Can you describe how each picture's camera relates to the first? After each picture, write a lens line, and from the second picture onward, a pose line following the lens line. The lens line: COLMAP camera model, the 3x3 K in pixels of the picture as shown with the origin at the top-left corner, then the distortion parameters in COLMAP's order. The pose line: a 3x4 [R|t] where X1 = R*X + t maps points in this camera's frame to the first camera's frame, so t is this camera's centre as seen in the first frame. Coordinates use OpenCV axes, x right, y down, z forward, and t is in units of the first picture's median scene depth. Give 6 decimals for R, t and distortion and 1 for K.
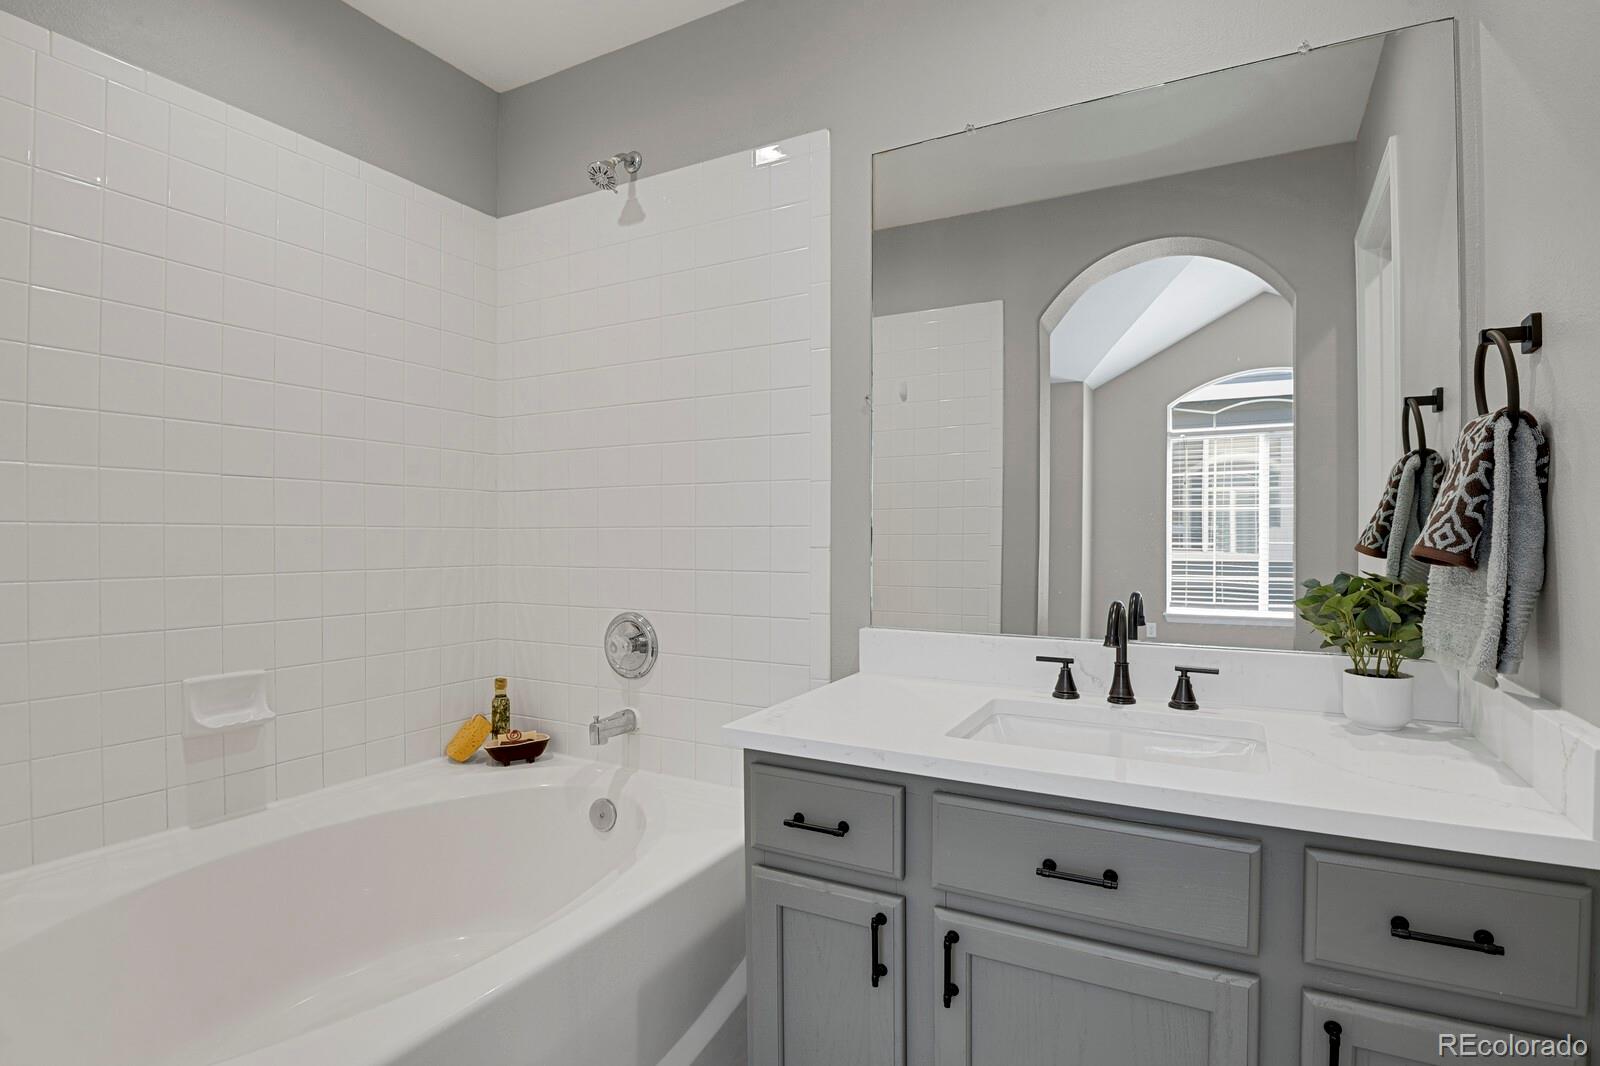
lens RADIAL K [[780.7, 0, 805.8], [0, 780.7, 532.2], [0, 0, 1]] dist [-0.023142, -0.004716]
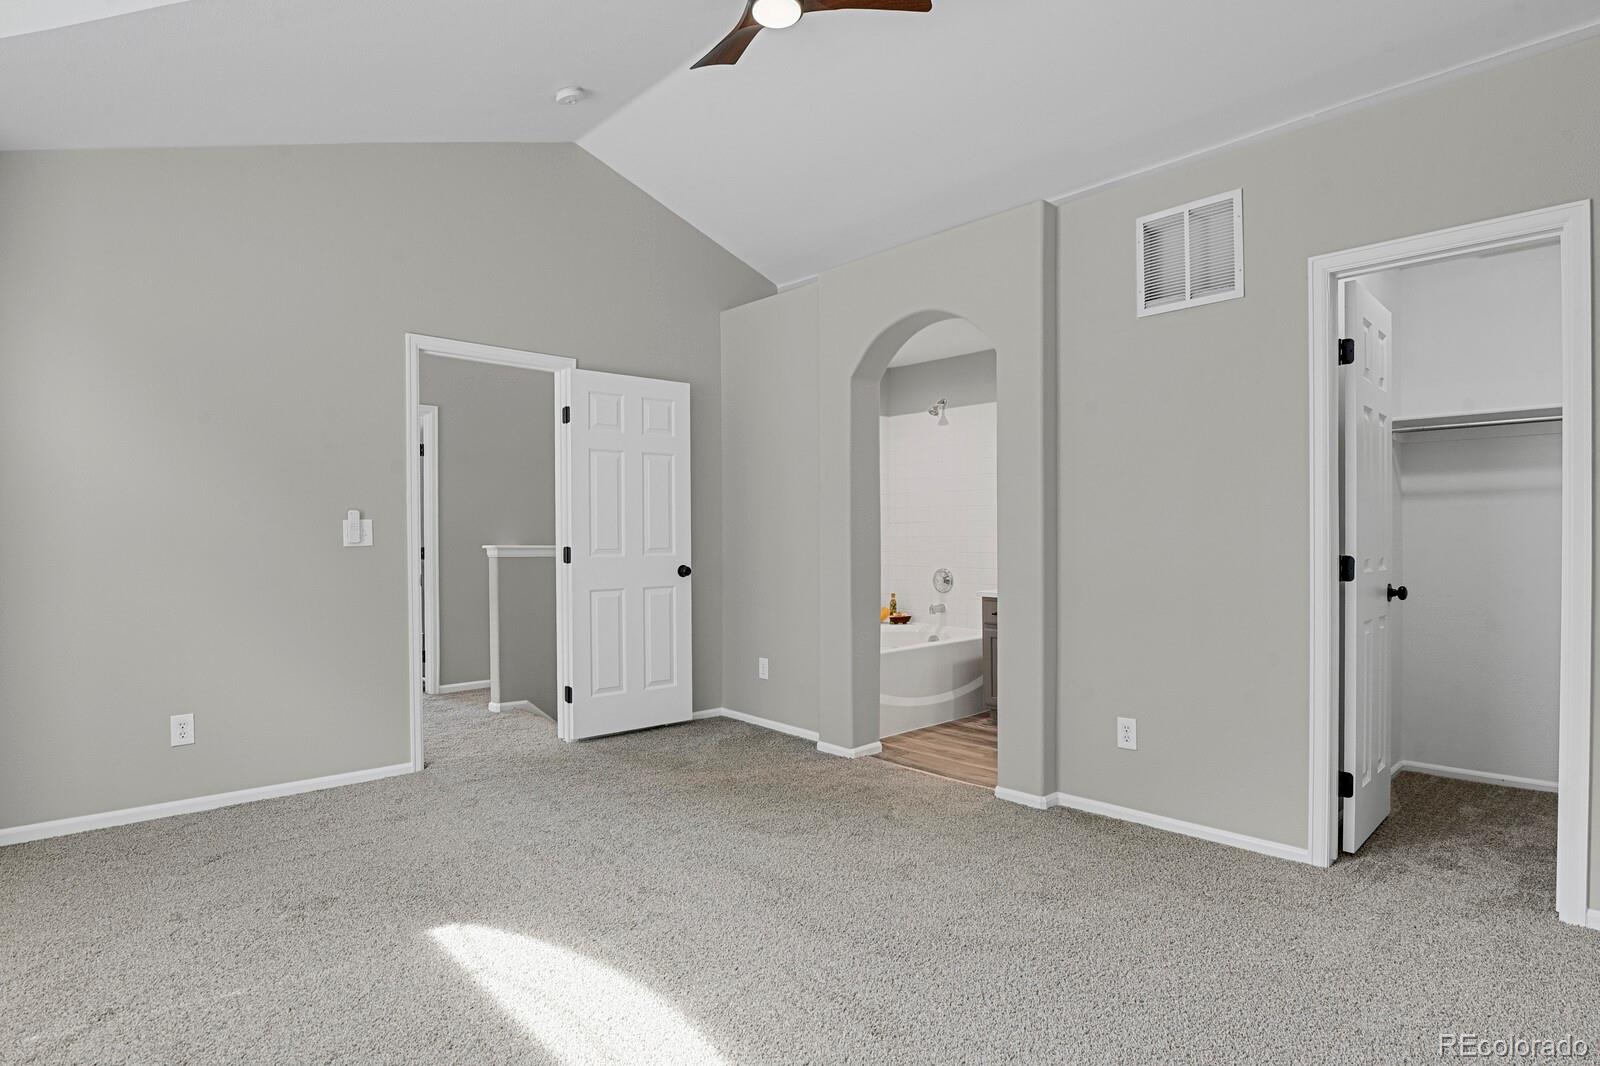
lens RADIAL K [[780.7, 0, 802.3], [0, 780.7, 529.1], [0, 0, 1]] dist [-0.023142, -0.004716]
pose [[0.941955, 0.002437, -0.335730, 0.230114], [-0.003241, 0.999993, -0.001836, -0.029519], [0.335723, 0.002817, 0.941957, -1.754378]]
